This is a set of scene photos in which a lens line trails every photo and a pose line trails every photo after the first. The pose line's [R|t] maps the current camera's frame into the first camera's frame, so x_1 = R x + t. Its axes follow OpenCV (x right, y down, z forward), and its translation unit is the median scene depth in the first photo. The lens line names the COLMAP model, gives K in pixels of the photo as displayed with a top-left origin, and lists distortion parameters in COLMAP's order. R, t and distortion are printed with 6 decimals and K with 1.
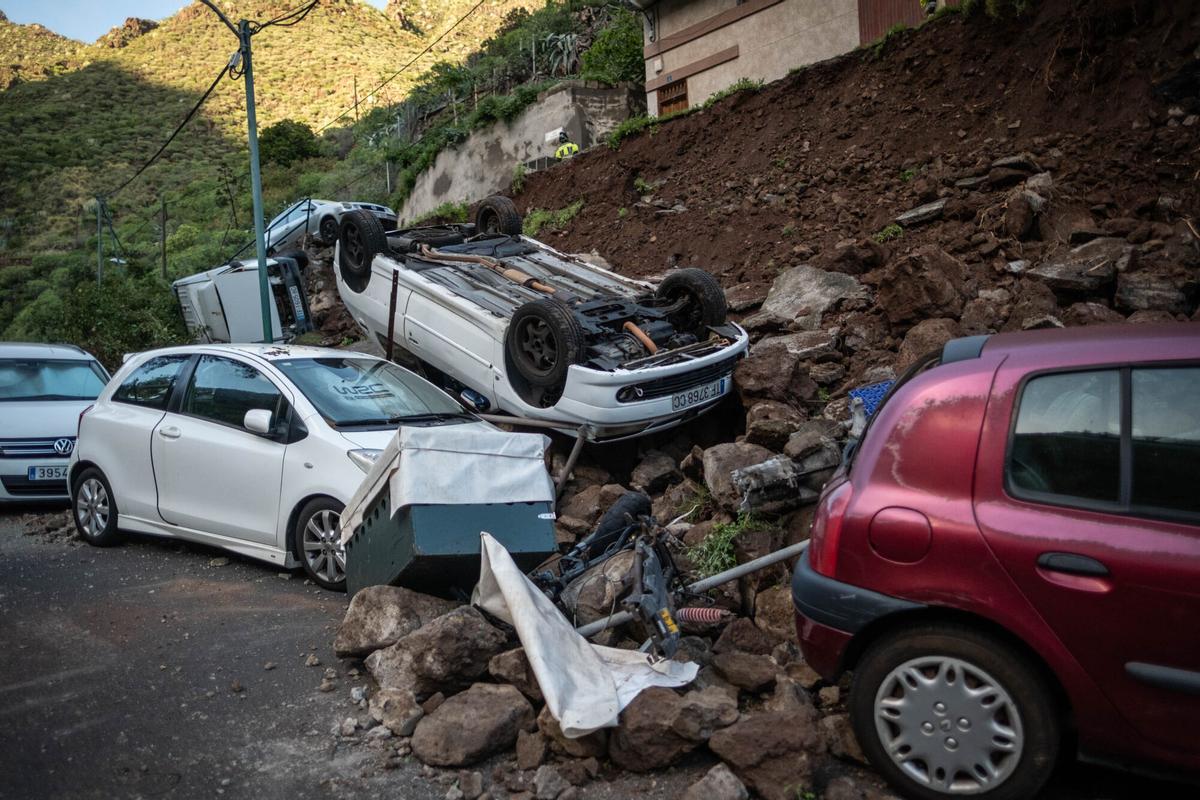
lens RADIAL K [[845.2, 0, 607.9], [0, 845.2, 394.4], [0, 0, 1]] dist [-0.013573, 0.005025]
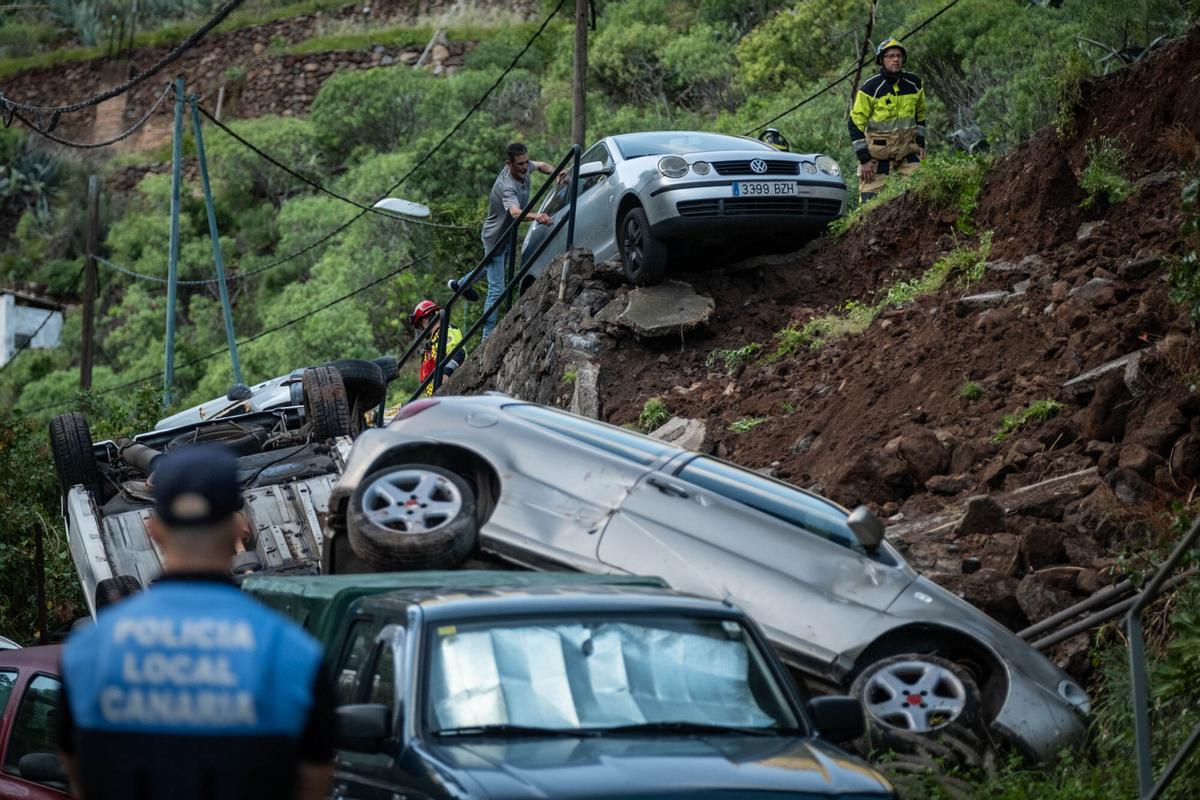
lens RADIAL K [[6264.0, 0, 592.4], [0, 6264.0, 307.2], [0, 0, 1]] dist [0.237768, 0.000000]
pose [[0.829283, -0.005694, -0.558800, 1.190429], [-0.041799, 0.996515, -0.072185, 0.013507], [0.557264, 0.083219, 0.826155, -1.205591]]
